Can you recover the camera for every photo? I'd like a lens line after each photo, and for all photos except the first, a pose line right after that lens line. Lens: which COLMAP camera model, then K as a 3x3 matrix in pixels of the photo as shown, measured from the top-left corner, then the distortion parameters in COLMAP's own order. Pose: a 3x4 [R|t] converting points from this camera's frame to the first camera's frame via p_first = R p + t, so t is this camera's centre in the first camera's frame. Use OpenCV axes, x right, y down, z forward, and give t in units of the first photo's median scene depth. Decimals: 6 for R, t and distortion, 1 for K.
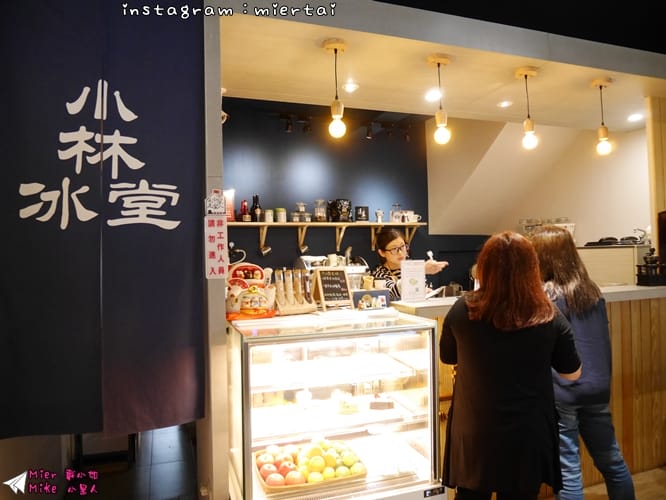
lens RADIAL K [[484.4, 0, 332.6], [0, 484.4, 246.0], [0, 0, 1]] dist [-0.072061, 0.031534]
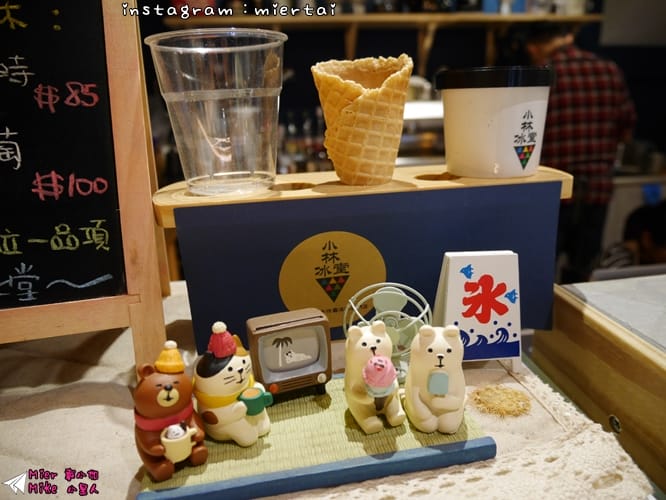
lens RADIAL K [[484.4, 0, 329.5], [0, 484.4, 246.4], [0, 0, 1]] dist [-0.072061, 0.031534]
pose [[0.972721, 0.057923, -0.224630, 0.094804], [0.011437, 0.955174, 0.295824, 0.073672], [0.231695, -0.290323, 0.928455, 0.916082]]
